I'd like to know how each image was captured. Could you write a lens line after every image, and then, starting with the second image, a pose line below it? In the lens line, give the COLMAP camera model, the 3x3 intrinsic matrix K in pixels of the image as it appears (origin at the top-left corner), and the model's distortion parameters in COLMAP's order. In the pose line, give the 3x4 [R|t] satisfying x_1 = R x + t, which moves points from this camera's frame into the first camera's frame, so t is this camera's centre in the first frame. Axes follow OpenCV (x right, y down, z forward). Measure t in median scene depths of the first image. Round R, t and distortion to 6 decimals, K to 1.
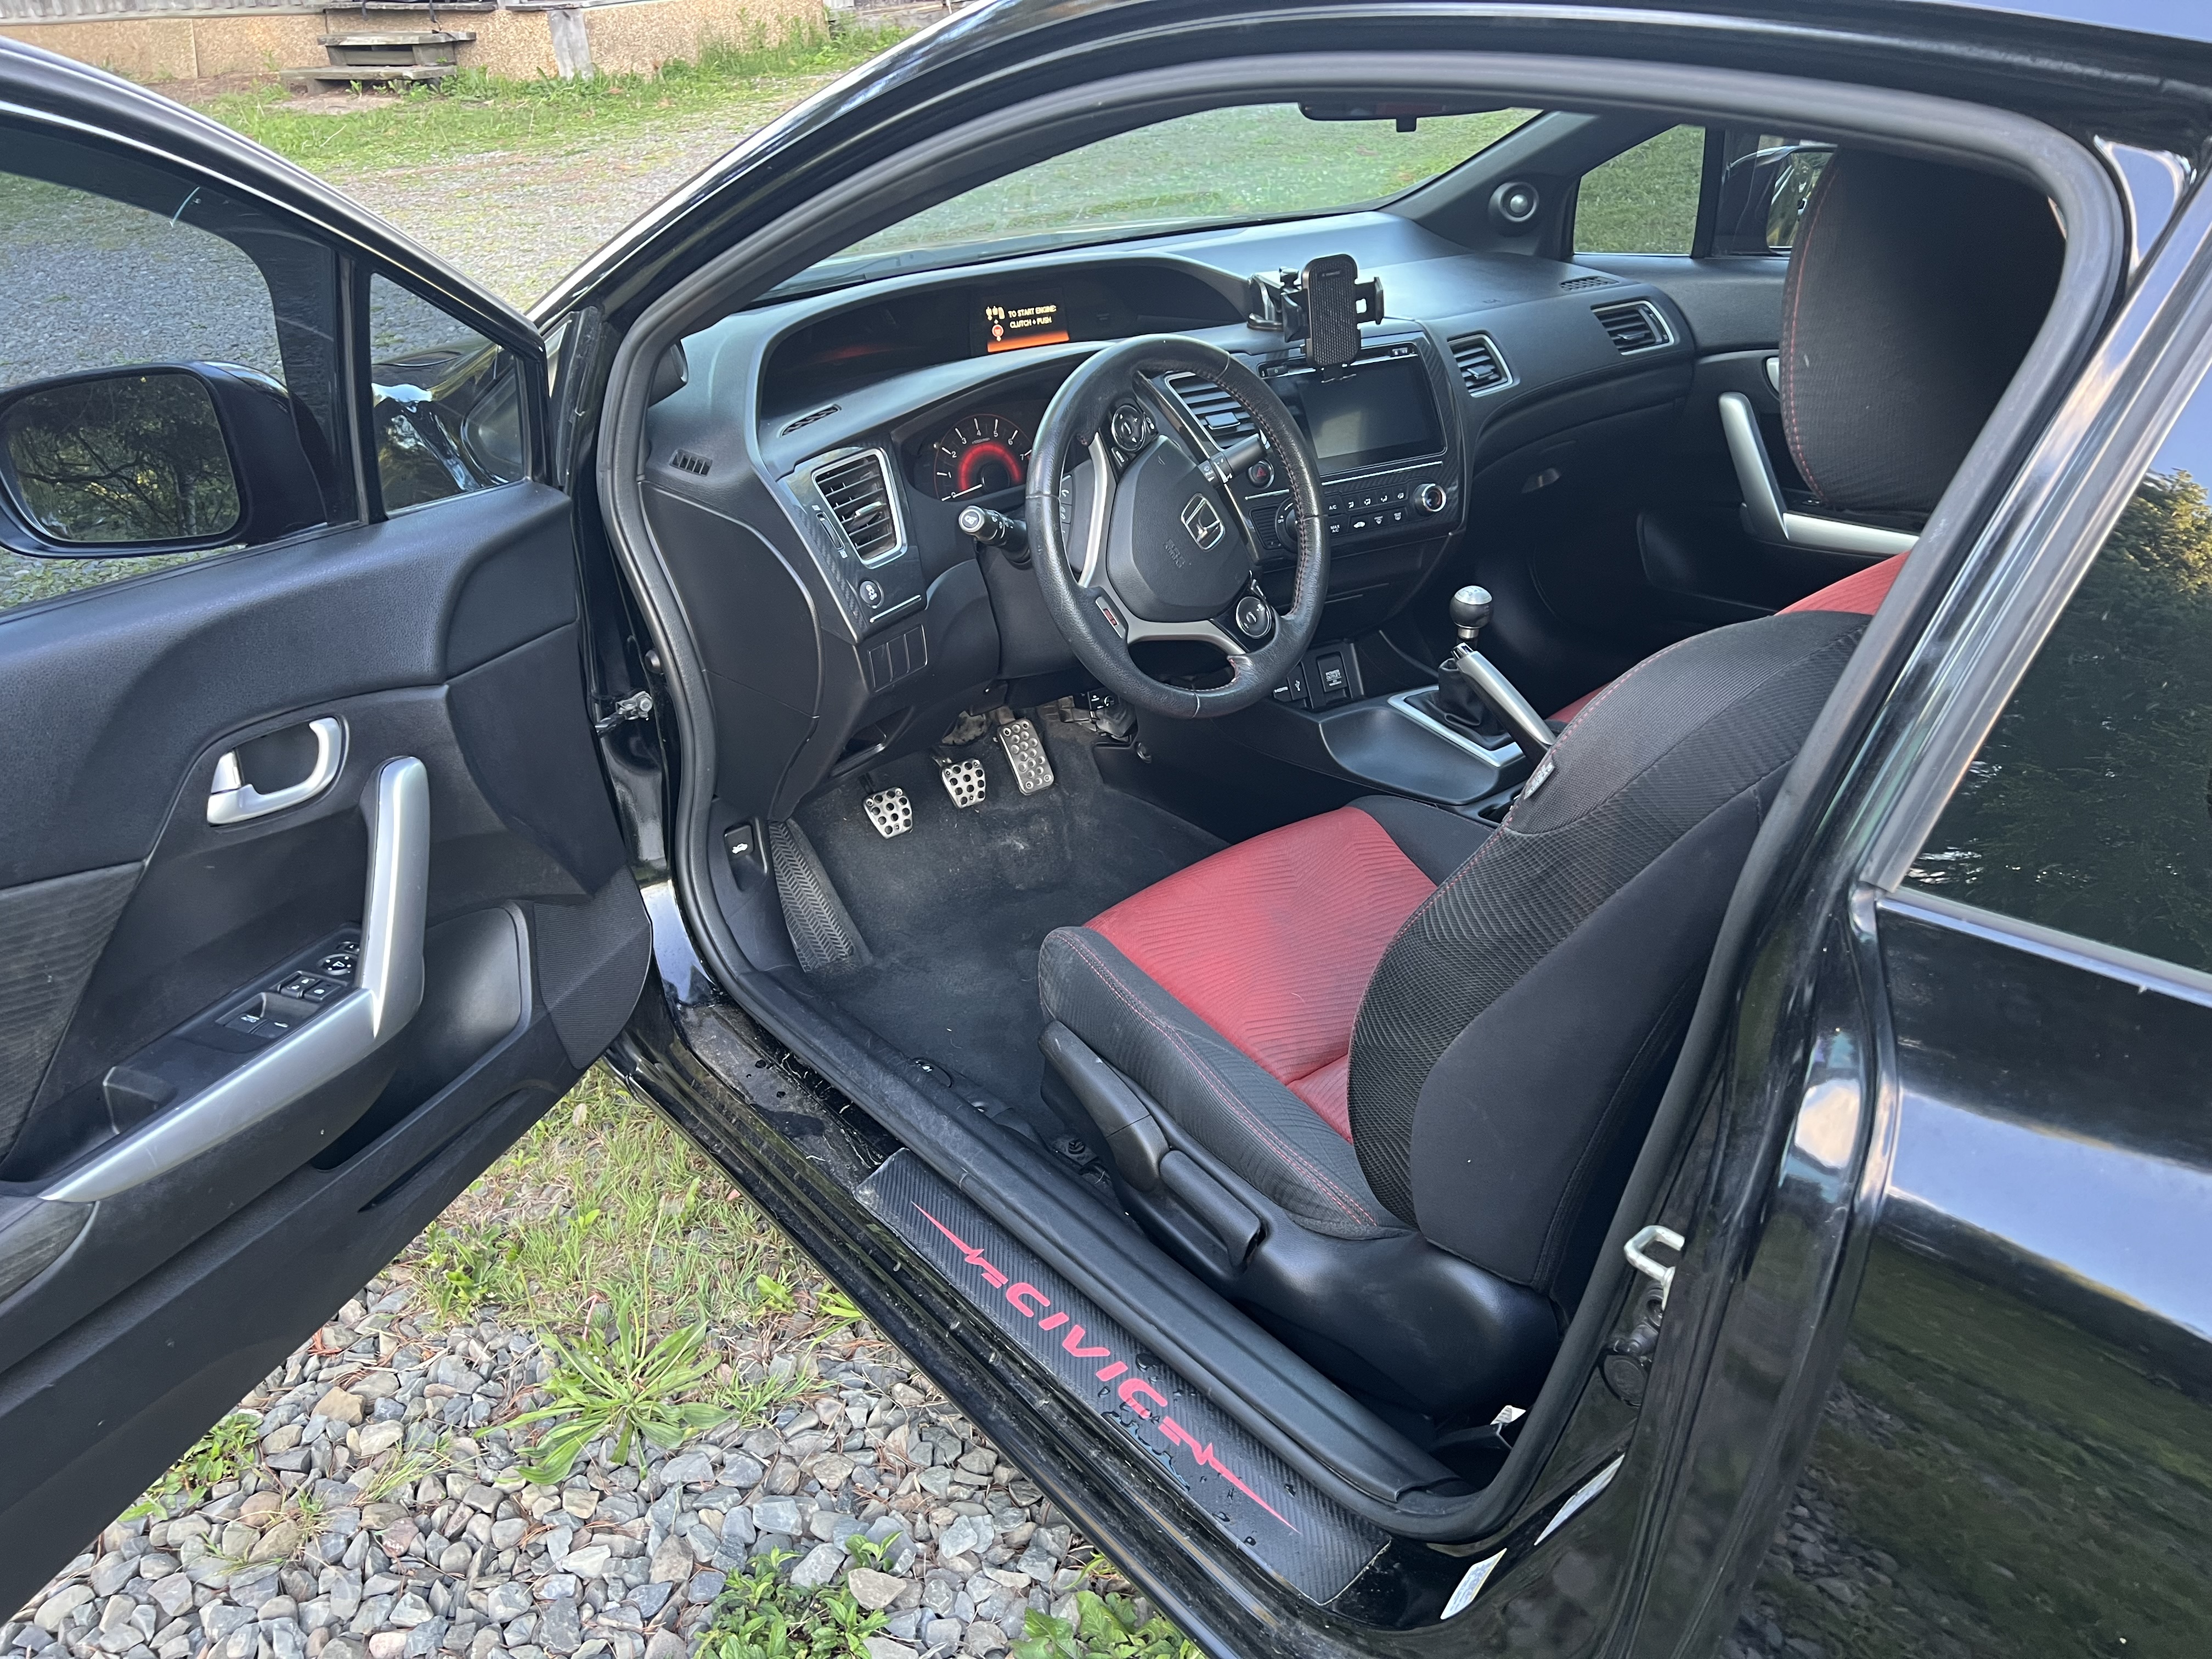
lens RADIAL K [[1687.2, 0, 1106.0], [0, 1687.2, 829.5], [0, 0, 1]] dist [0.028915, 0.006650]
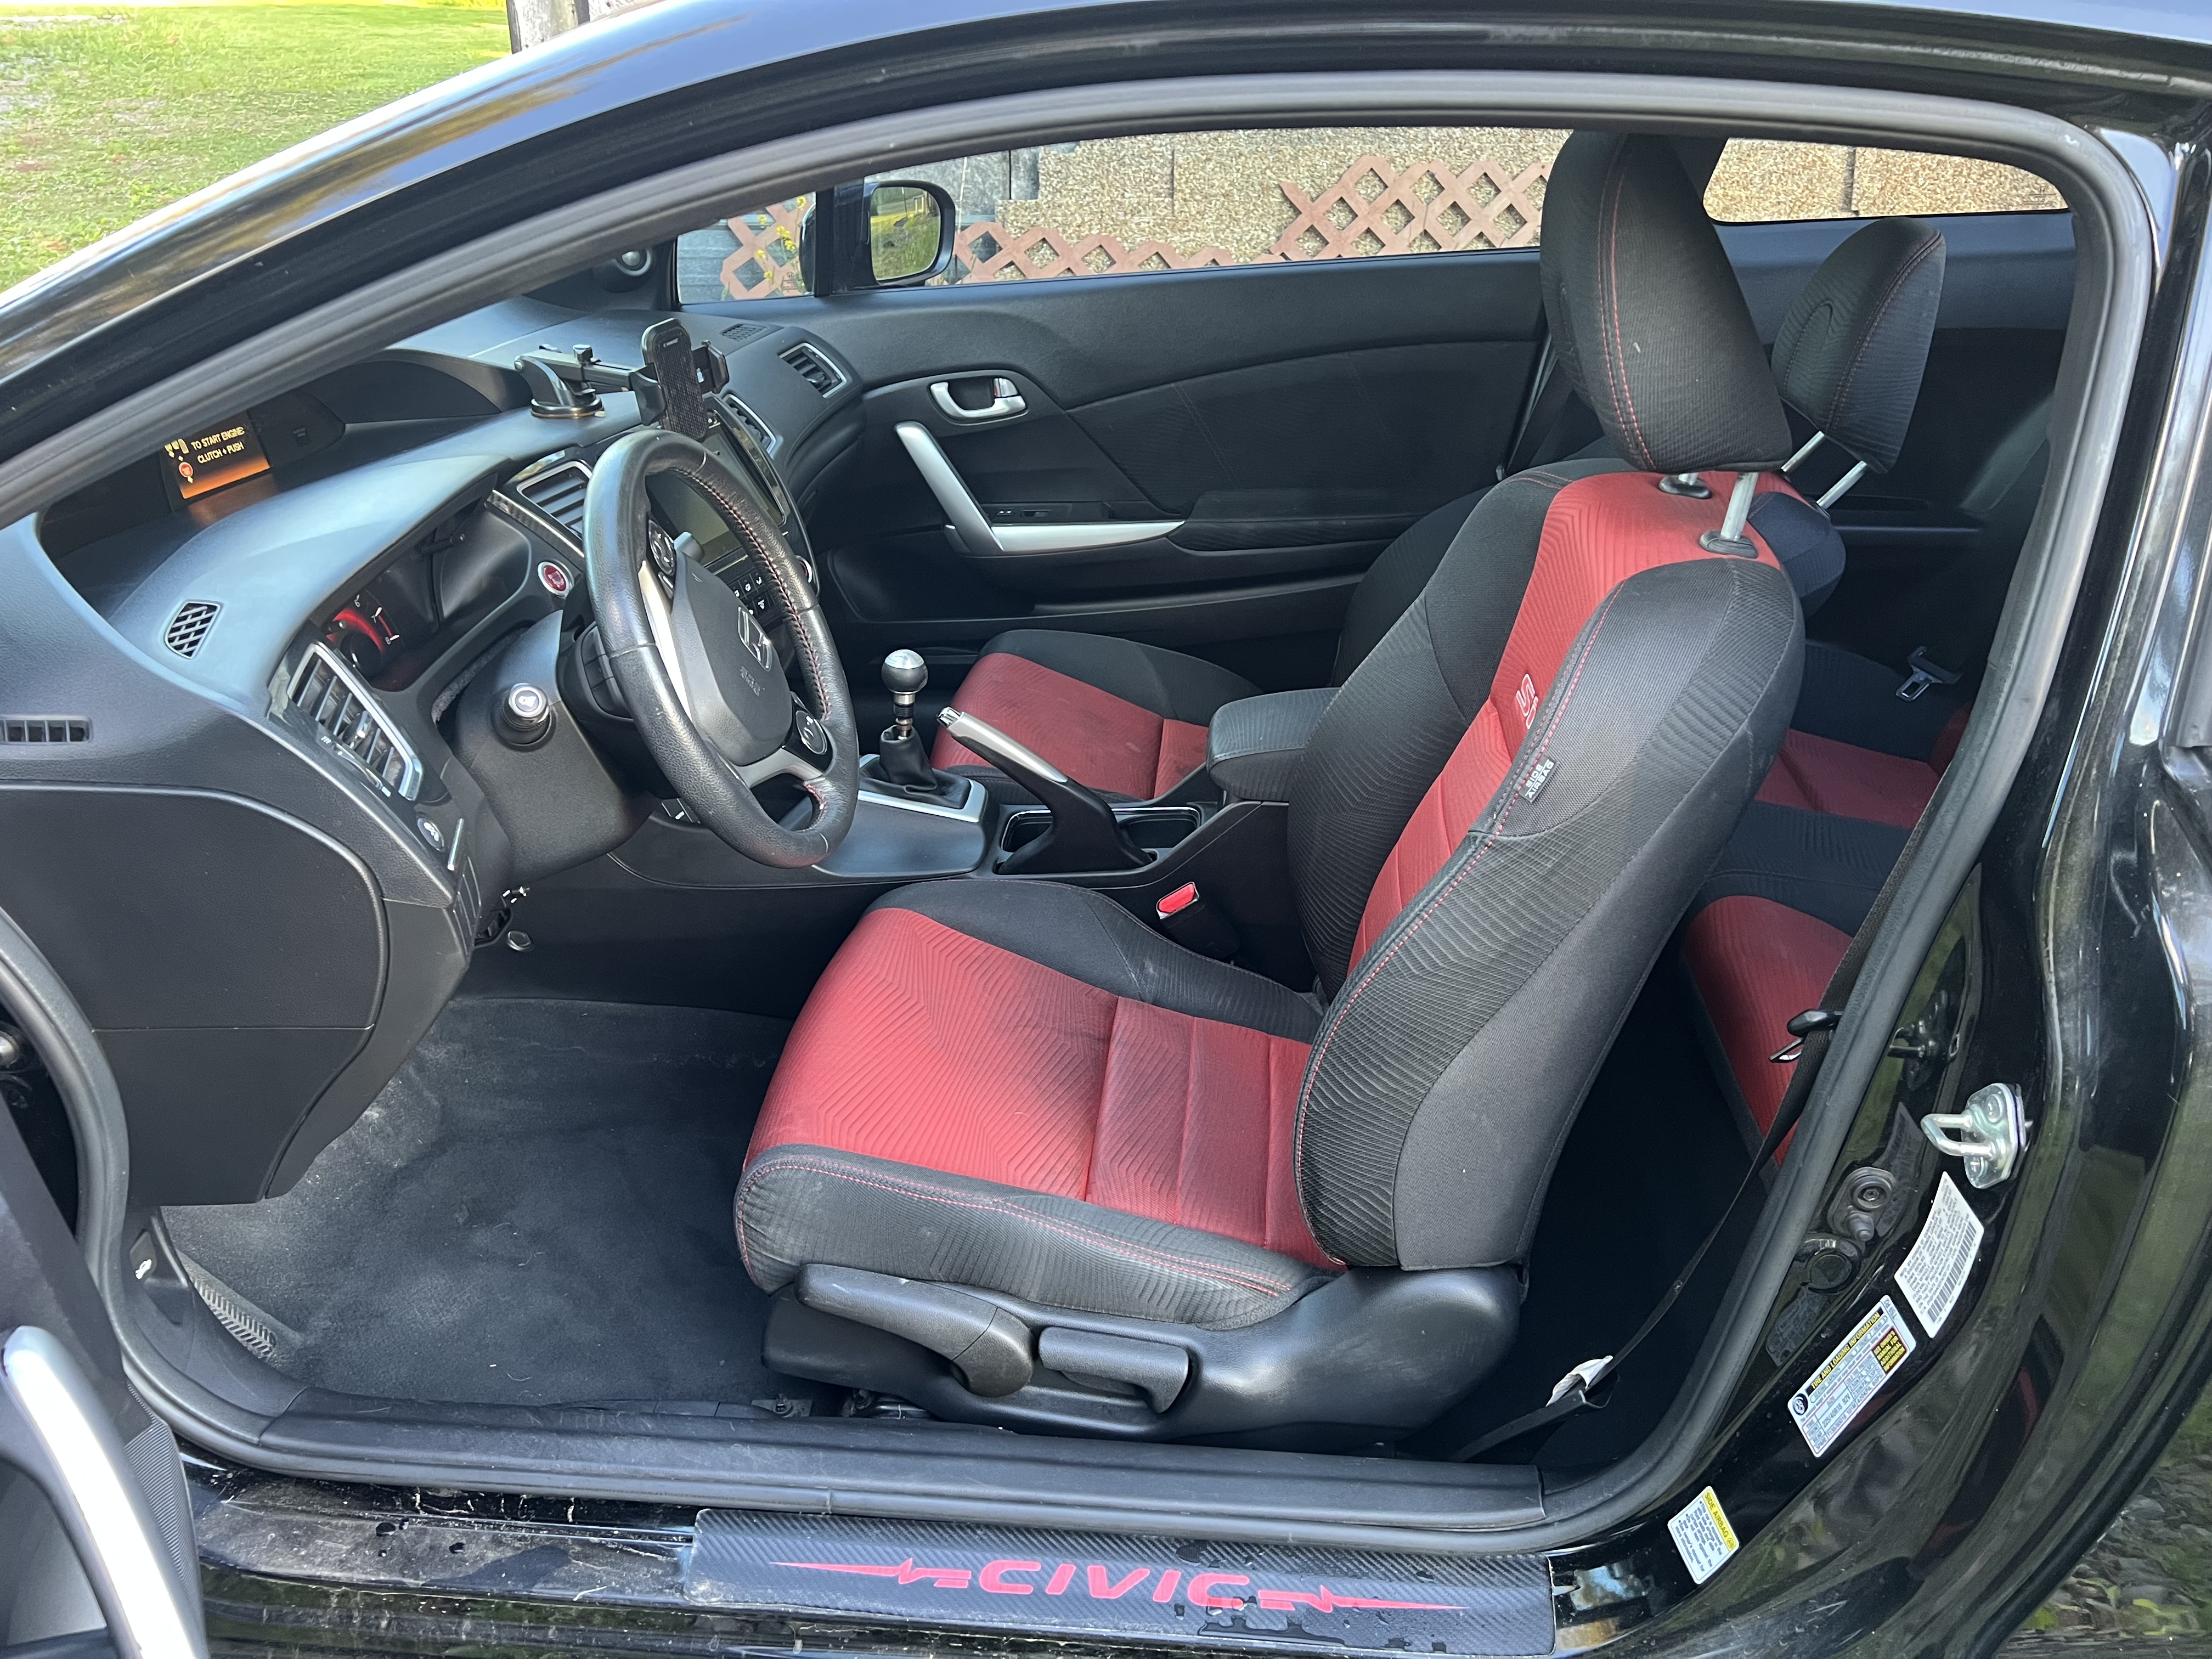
lens RADIAL K [[1687.2, 0, 1106.0], [0, 1687.2, 829.5], [0, 0, 1]] dist [0.028915, 0.006650]
pose [[0.709671, -0.293425, 0.640523, -0.373607], [0.309914, 0.946475, 0.090211, -0.109805], [-0.632709, 0.134486, 0.762622, 0.246830]]
